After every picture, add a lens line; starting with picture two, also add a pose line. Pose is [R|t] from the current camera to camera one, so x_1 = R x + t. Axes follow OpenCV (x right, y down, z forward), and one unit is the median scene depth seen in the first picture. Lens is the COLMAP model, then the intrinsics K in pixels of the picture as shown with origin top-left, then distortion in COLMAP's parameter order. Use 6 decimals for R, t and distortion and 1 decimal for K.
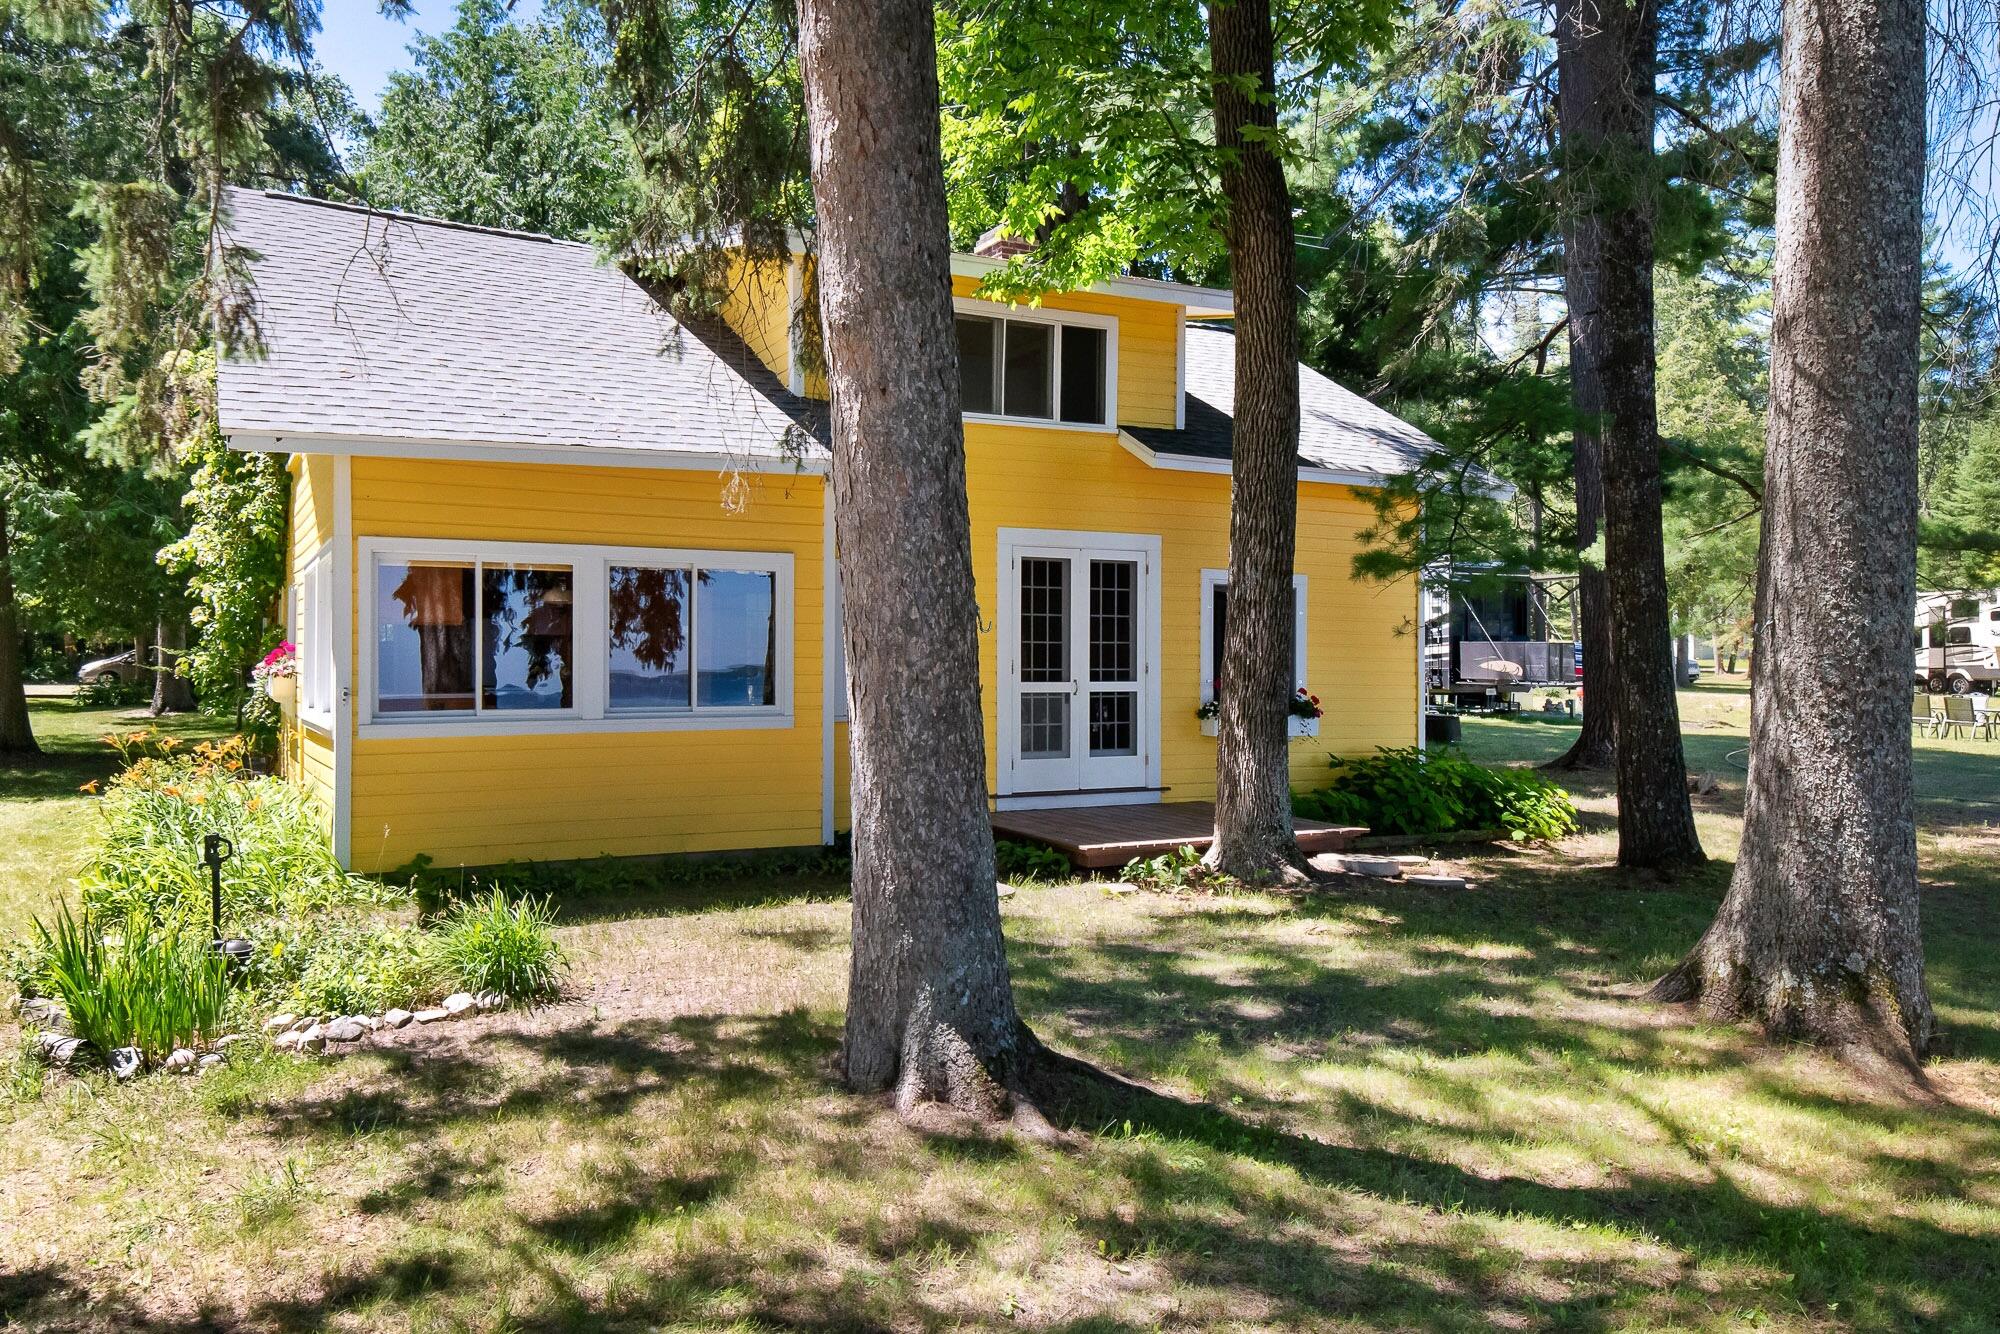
lens RADIAL K [[1312.4, 0, 968.5], [0, 1312.4, 664.9], [0, 0, 1]] dist [0.068406, -0.000511]
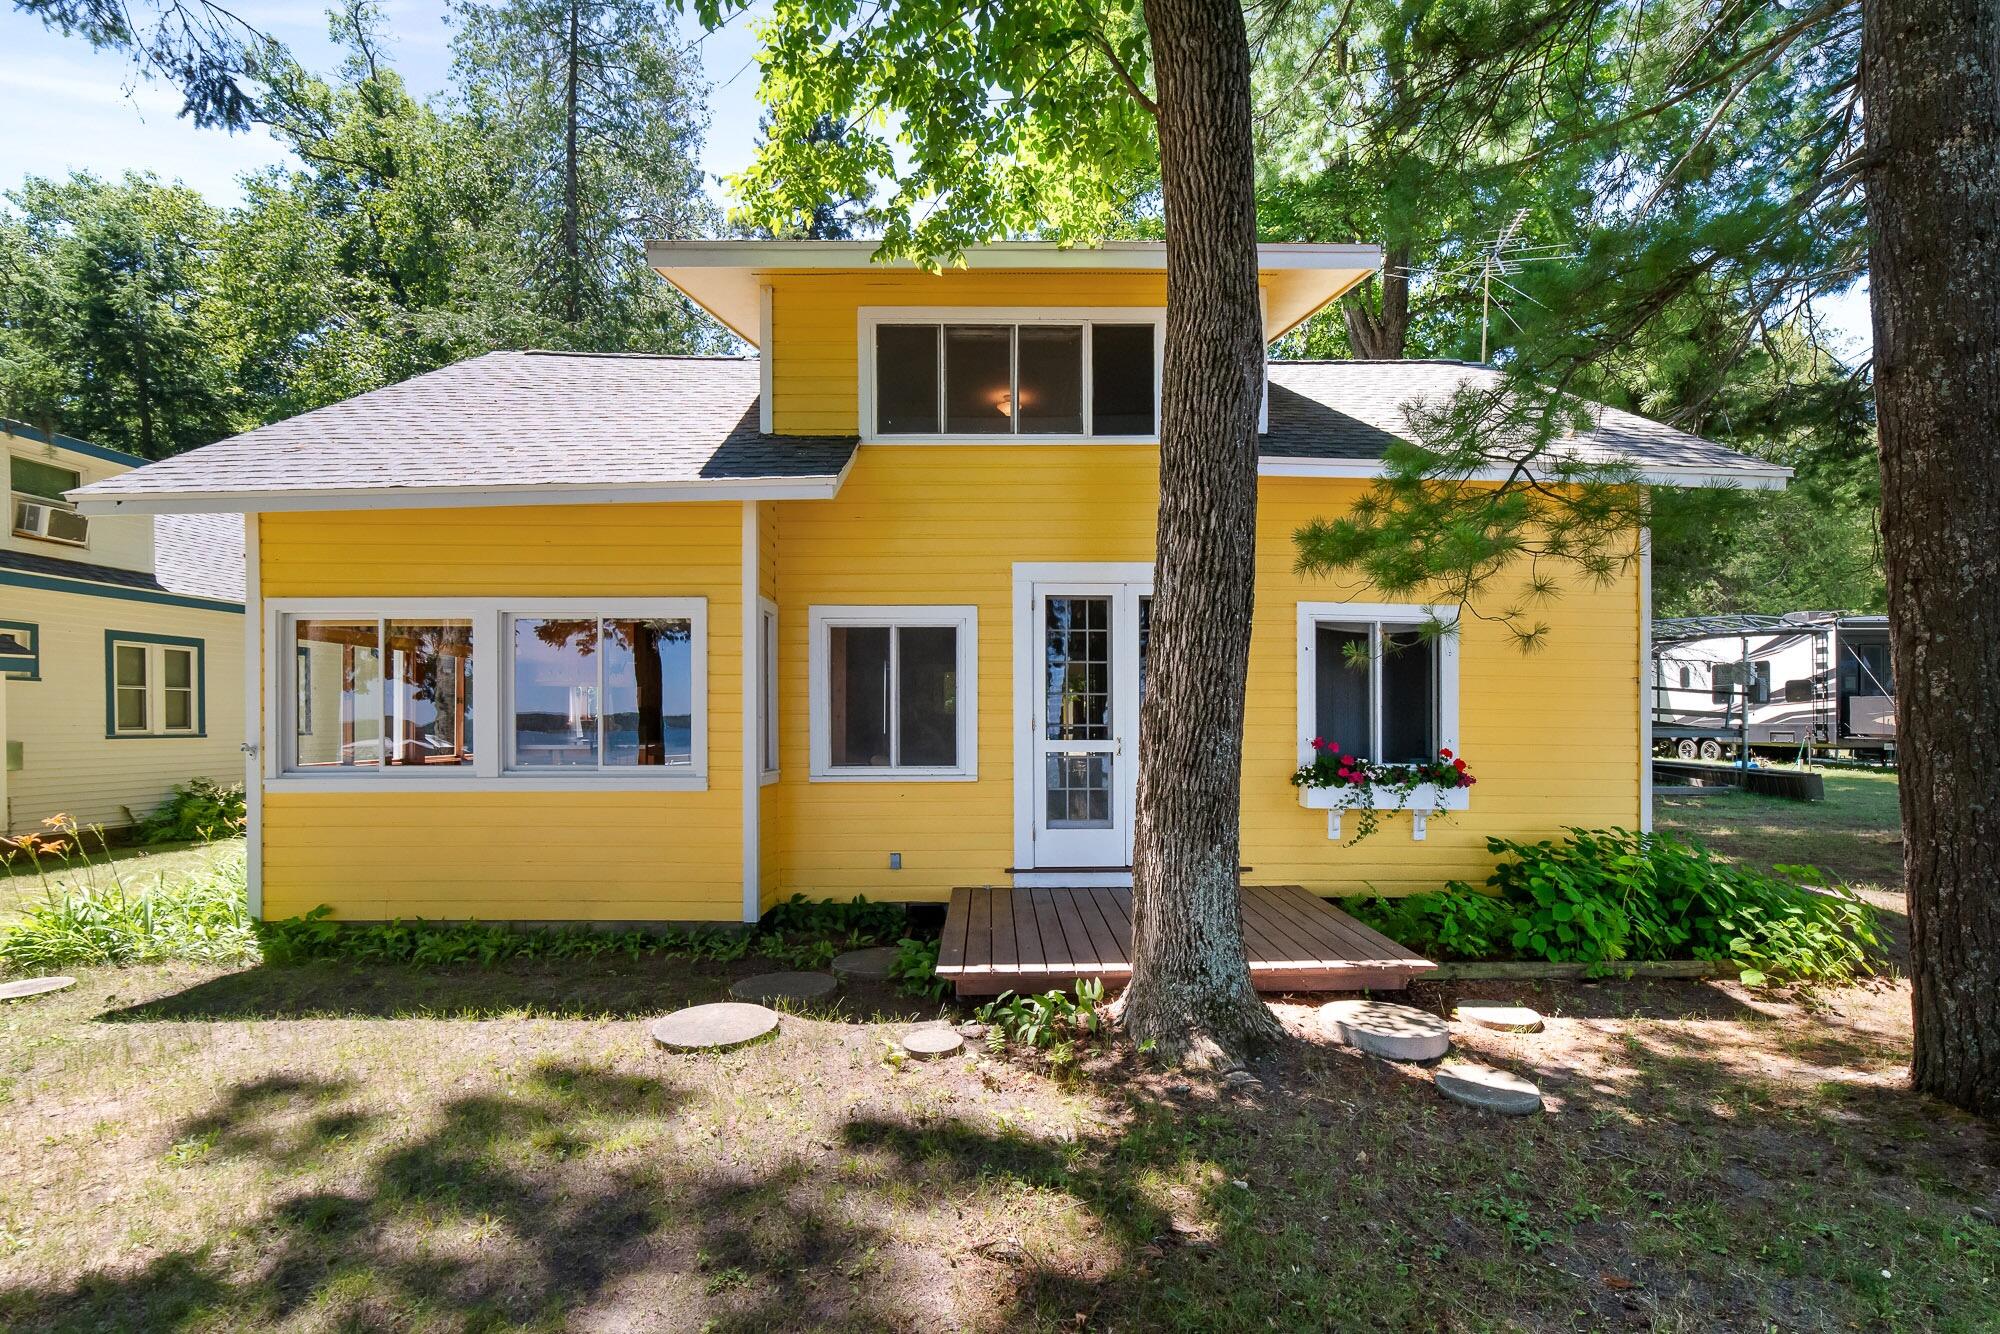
lens RADIAL K [[900.3, 0, 1001.7], [0, 900.3, 726.0], [0, 0, 1]] dist [-0.004166, -0.000087]
pose [[0.909705, -0.001880, -0.415251, 0.254799], [0.003390, 0.999990, 0.002899, 0.001614], [0.415241, -0.004045, 0.909702, 0.434647]]
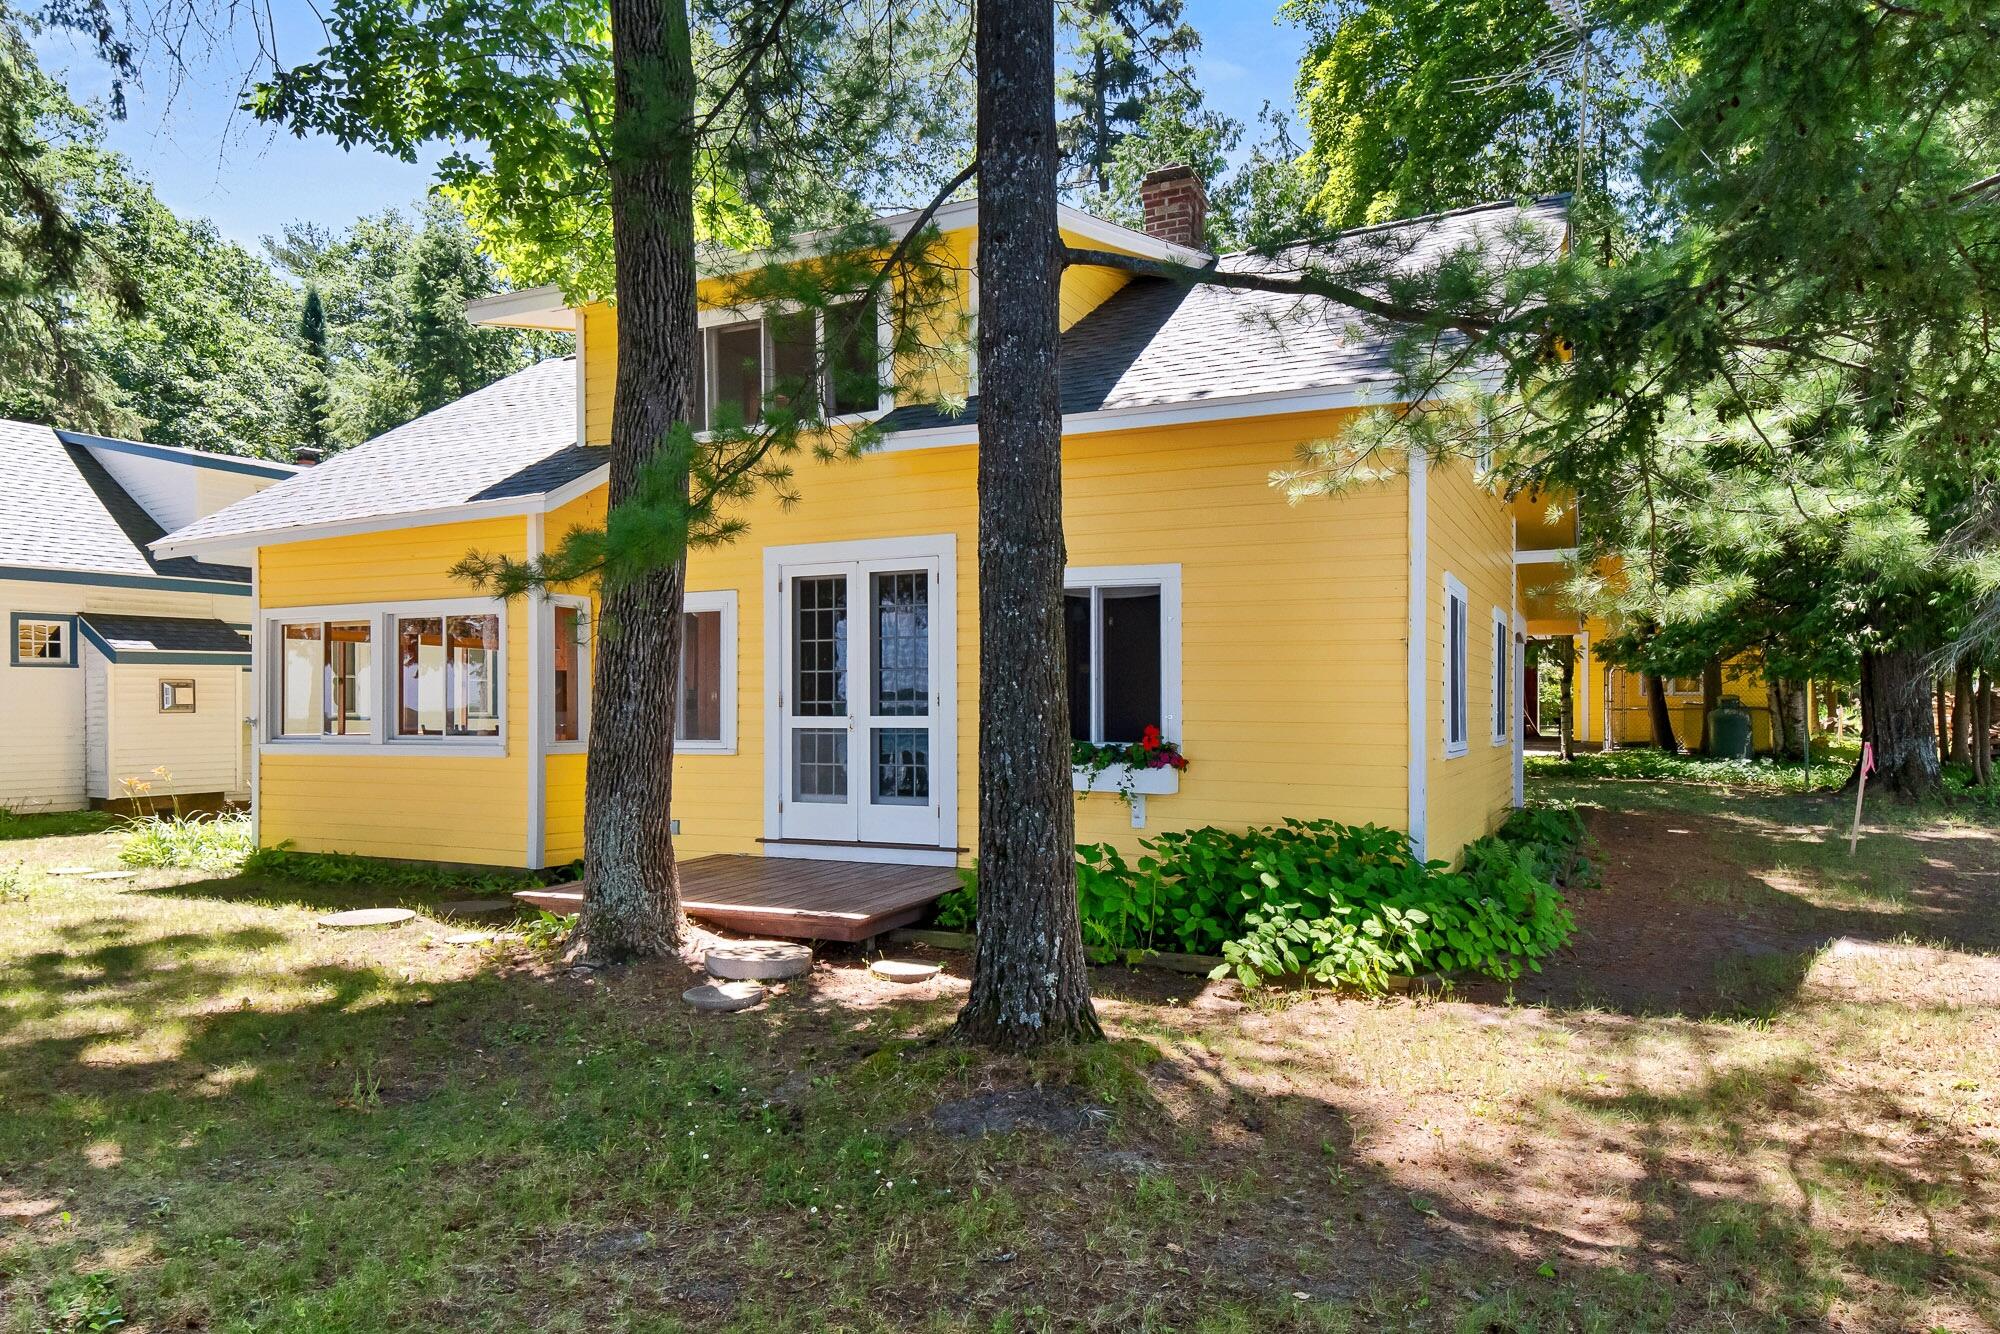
lens RADIAL K [[1312.4, 0, 968.5], [0, 1312.4, 664.9], [0, 0, 1]] dist [0.068406, -0.000511]
pose [[0.605525, -0.032450, -0.795165, 0.811042], [0.003648, 0.999271, -0.038001, 0.012839], [0.795818, 0.020109, 0.605202, 0.537250]]
